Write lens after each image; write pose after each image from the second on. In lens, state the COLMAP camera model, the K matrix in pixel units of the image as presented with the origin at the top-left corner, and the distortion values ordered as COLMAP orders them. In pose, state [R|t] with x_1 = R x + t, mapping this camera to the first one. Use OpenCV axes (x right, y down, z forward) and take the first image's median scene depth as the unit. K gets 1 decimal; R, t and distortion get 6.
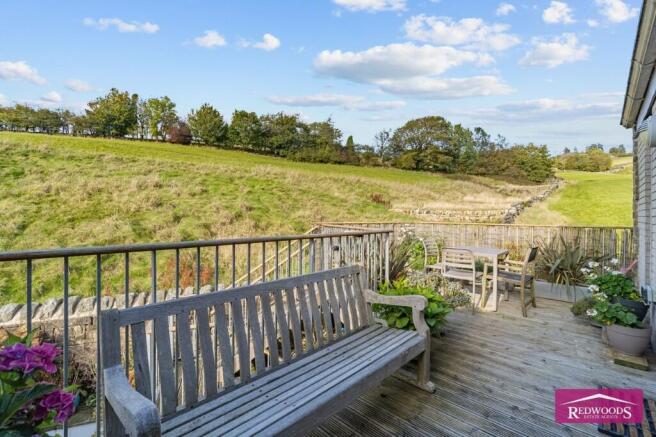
lens RADIAL K [[289.1, 0, 324.2], [0, 289.1, 216.8], [0, 0, 1]] dist [0.002470, 0.000157]
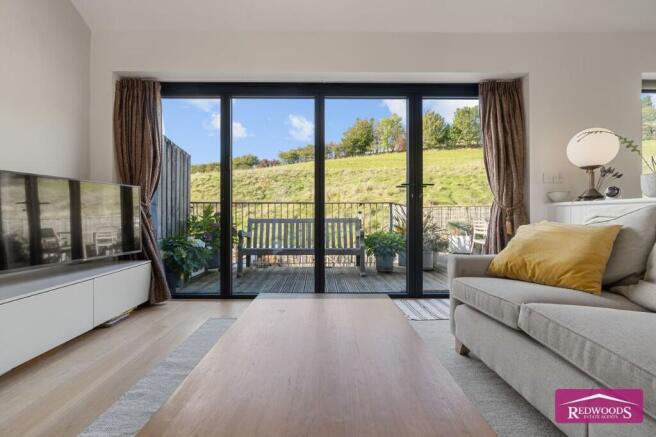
lens RADIAL K [[289.1, 0, 324.2], [0, 289.1, 216.8], [0, 0, 1]] dist [0.002470, 0.000157]
pose [[0.707256, -0.005240, -0.706938, 0.087180], [0.001957, 0.999983, -0.005455, 0.010903], [0.706955, 0.002475, 0.707254, -0.033323]]
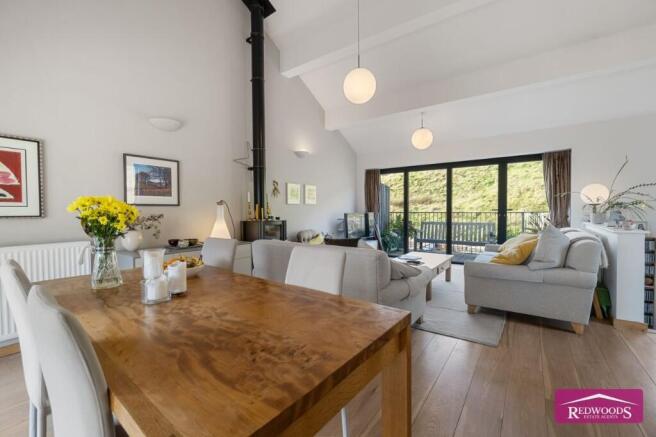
lens RADIAL K [[289.1, 0, 324.2], [0, 289.1, 216.8], [0, 0, 1]] dist [0.002470, 0.000157]
pose [[0.145010, 0.021470, -0.989197, 0.177954], [0.003282, 0.999749, 0.022180, 0.002410], [0.989425, -0.006463, 0.144903, -0.070758]]
